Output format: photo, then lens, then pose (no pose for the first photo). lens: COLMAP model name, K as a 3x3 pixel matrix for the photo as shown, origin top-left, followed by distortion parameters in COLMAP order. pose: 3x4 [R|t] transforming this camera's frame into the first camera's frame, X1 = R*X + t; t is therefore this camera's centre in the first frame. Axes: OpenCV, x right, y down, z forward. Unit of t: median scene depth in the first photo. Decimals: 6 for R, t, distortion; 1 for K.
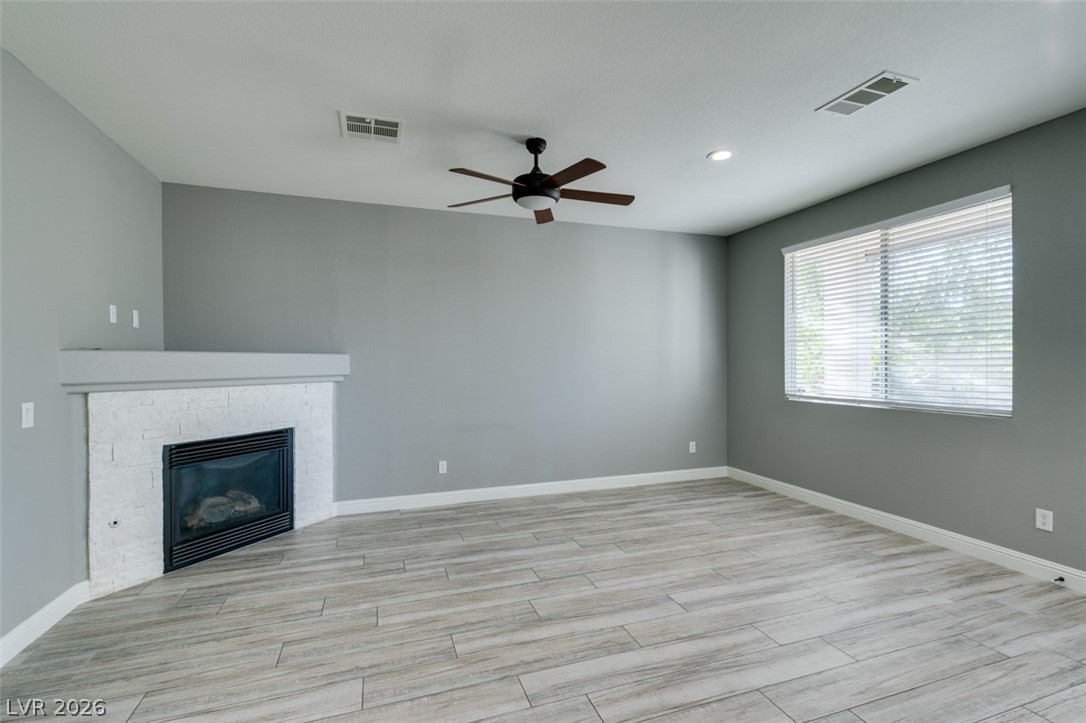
lens RADIAL K [[491.2, 0, 543.3], [0, 491.2, 363.0], [0, 0, 1]] dist [0.006879, -0.002205]
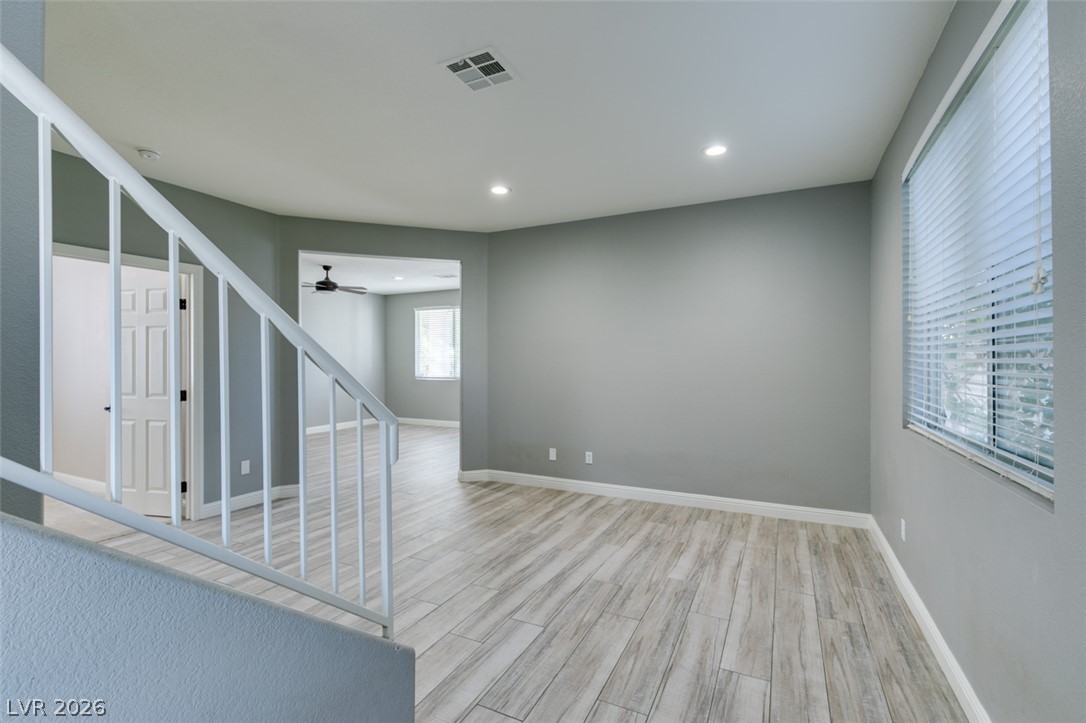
lens RADIAL K [[491.2, 0, 541.9], [0, 491.2, 355.4], [0, 0, 1]] dist [0.006879, -0.002205]
pose [[0.713064, 0.011995, 0.700996, -0.871744], [0.000354, 0.999847, -0.017469, 0.011322], [-0.701098, 0.012705, 0.712951, -1.295599]]
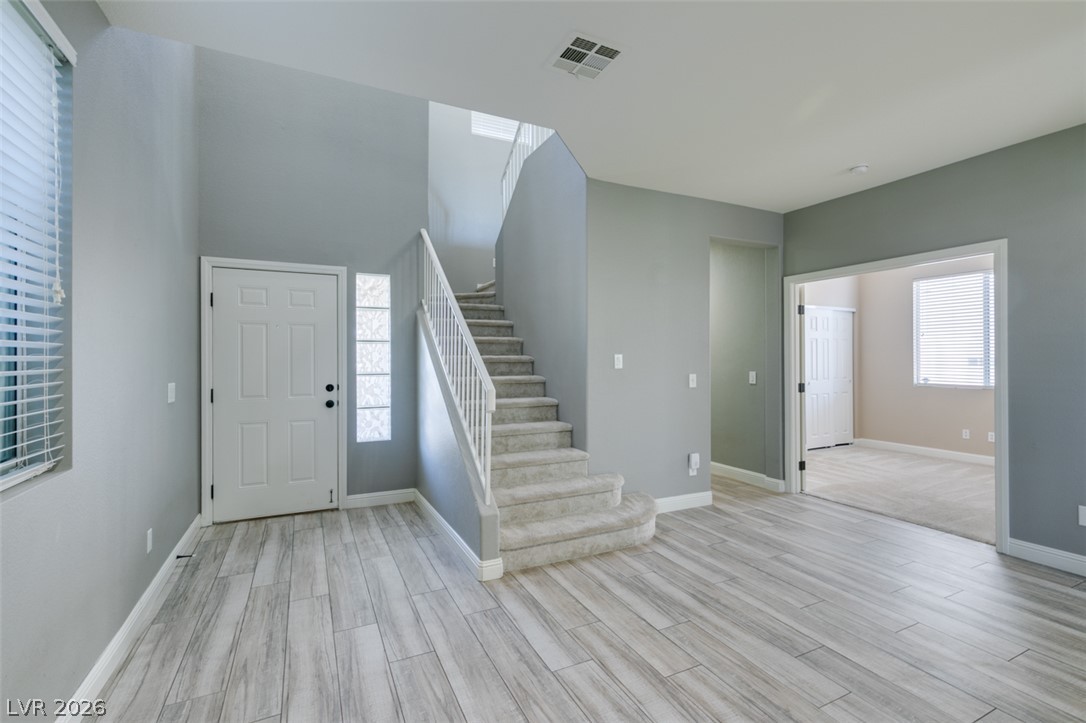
lens RADIAL K [[491.2, 0, 540.2], [0, 491.2, 357.2], [0, 0, 1]] dist [0.006879, -0.002205]
pose [[0.117298, 0.002482, -0.993094, 0.269300], [-0.003272, 0.999992, 0.002112, 0.005336], [0.993091, 0.003001, 0.117305, -0.858581]]
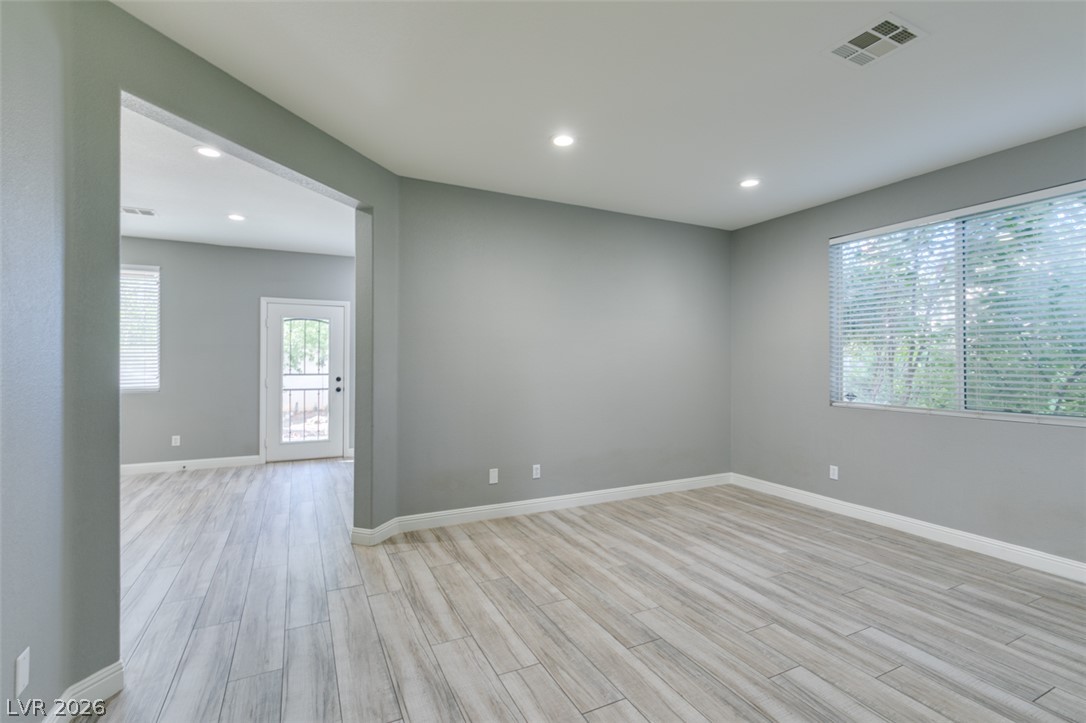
lens RADIAL K [[491.2, 0, 541.0], [0, 491.2, 361.5], [0, 0, 1]] dist [0.006879, -0.002205]
pose [[-0.123620, 0.005905, 0.992312, -1.022163], [0.004053, 0.999977, -0.005445, 0.009420], [-0.992321, 0.003348, -0.123641, -0.187324]]
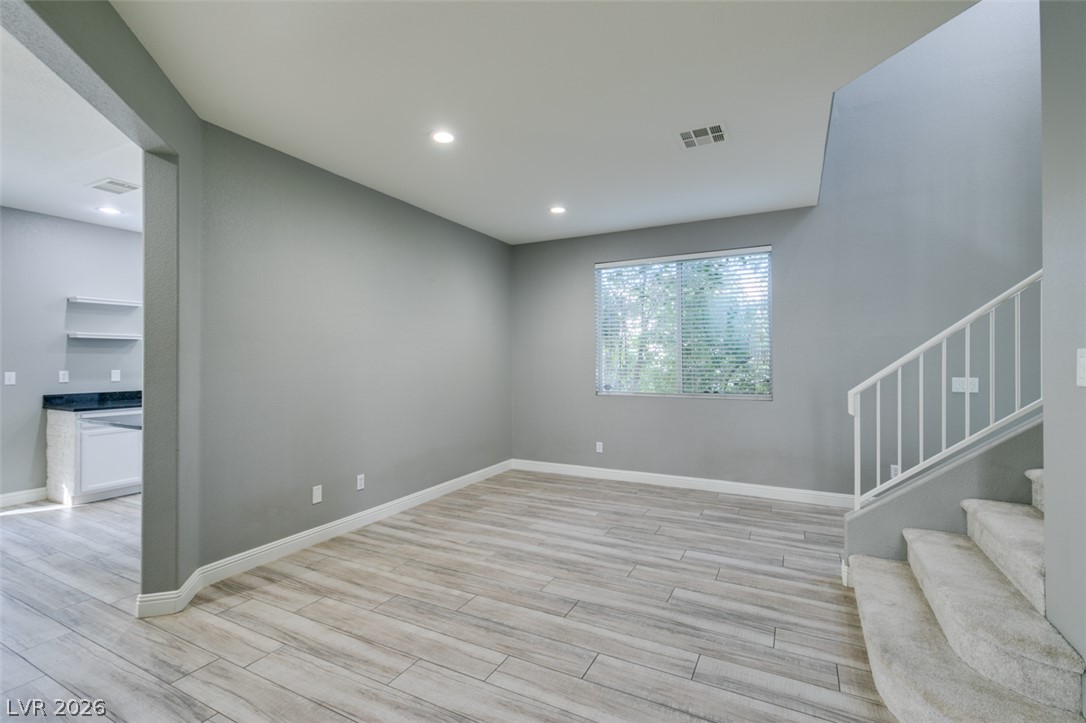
lens RADIAL K [[491.2, 0, 541.6], [0, 491.2, 354.8], [0, 0, 1]] dist [0.006879, -0.002205]
pose [[-0.685282, 0.014319, 0.728137, -0.896512], [0.009740, 0.999897, -0.010496, 0.003990], [-0.728213, -0.000100, -0.685351, 0.159393]]
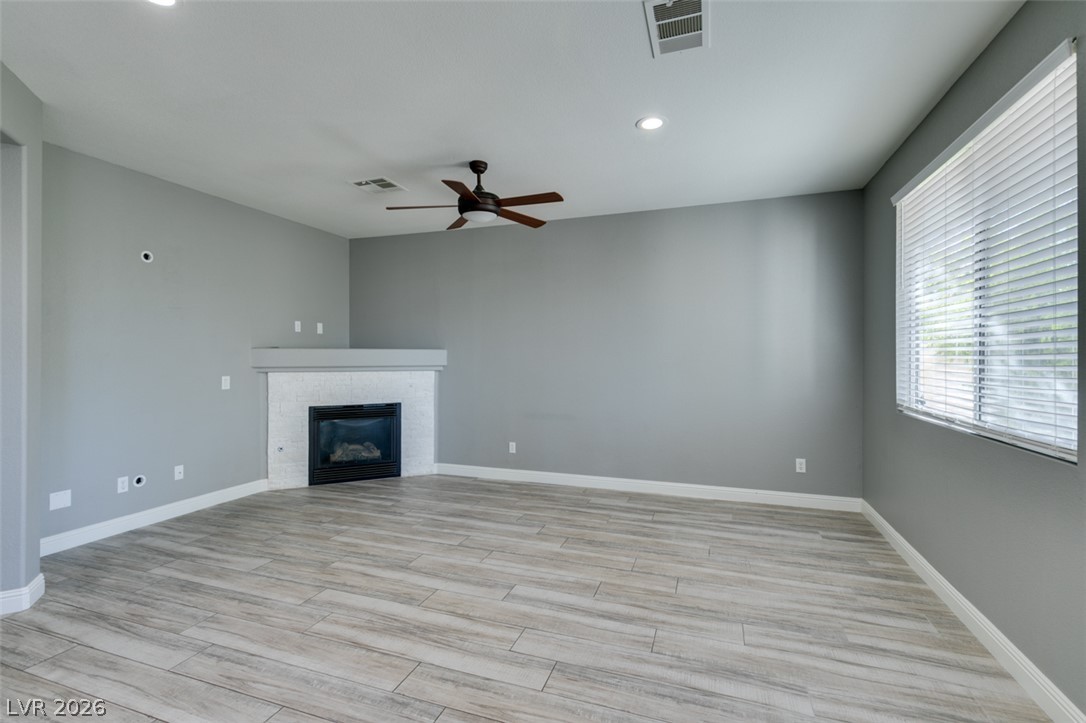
lens RADIAL K [[491.2, 0, 541.3], [0, 491.2, 357.0], [0, 0, 1]] dist [0.006879, -0.002205]
pose [[0.781858, 0.006704, -0.623420, 0.780650], [-0.007479, 0.999971, 0.001373, -0.003999], [0.623411, 0.003589, 0.781886, 0.193214]]
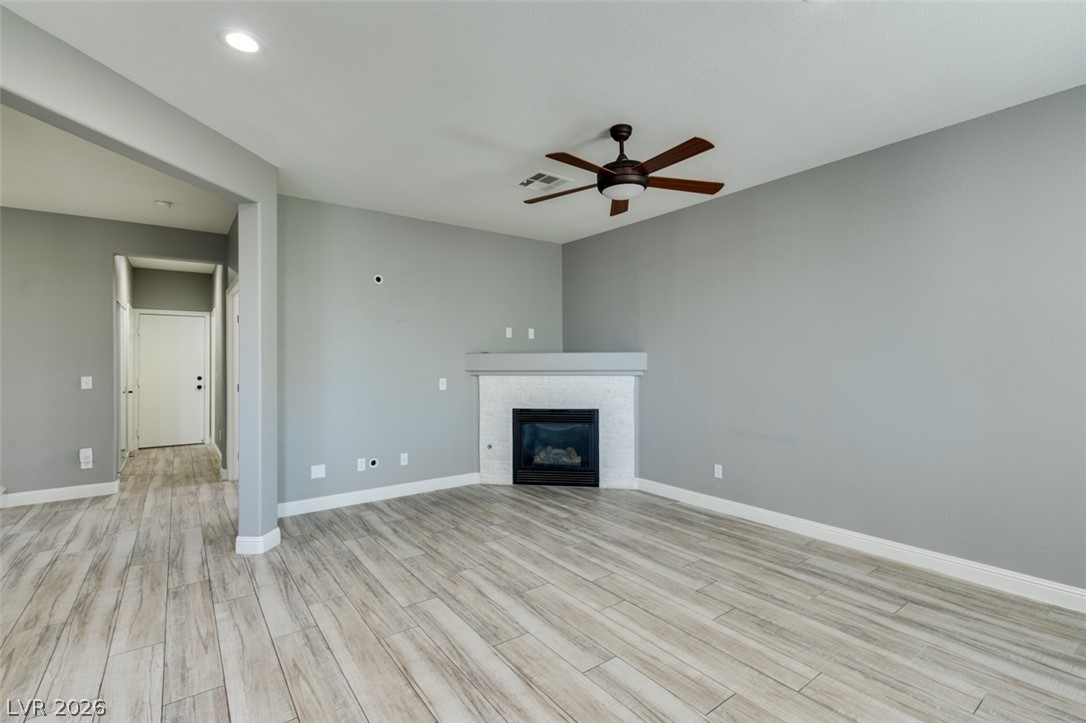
lens RADIAL K [[491.2, 0, 542.5], [0, 491.2, 359.4], [0, 0, 1]] dist [0.006879, -0.002205]
pose [[0.302166, 0.003058, -0.953250, 0.814150], [-0.000587, 0.999995, 0.003022, -0.006635], [0.953255, -0.000354, 0.302166, 0.545162]]
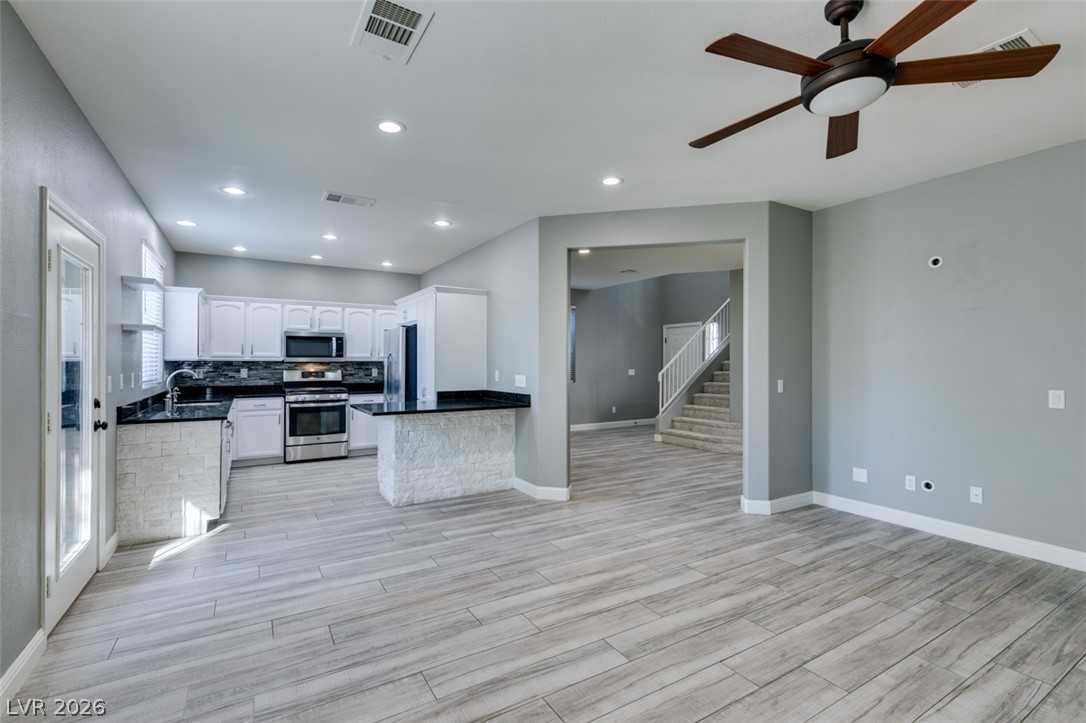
lens RADIAL K [[491.2, 0, 540.7], [0, 491.2, 358.7], [0, 0, 1]] dist [0.006879, -0.002205]
pose [[-0.978545, 0.002621, -0.206014, 0.463856], [0.003250, 0.999991, -0.002715, -0.006431], [0.206005, -0.003326, -0.978545, 1.460998]]
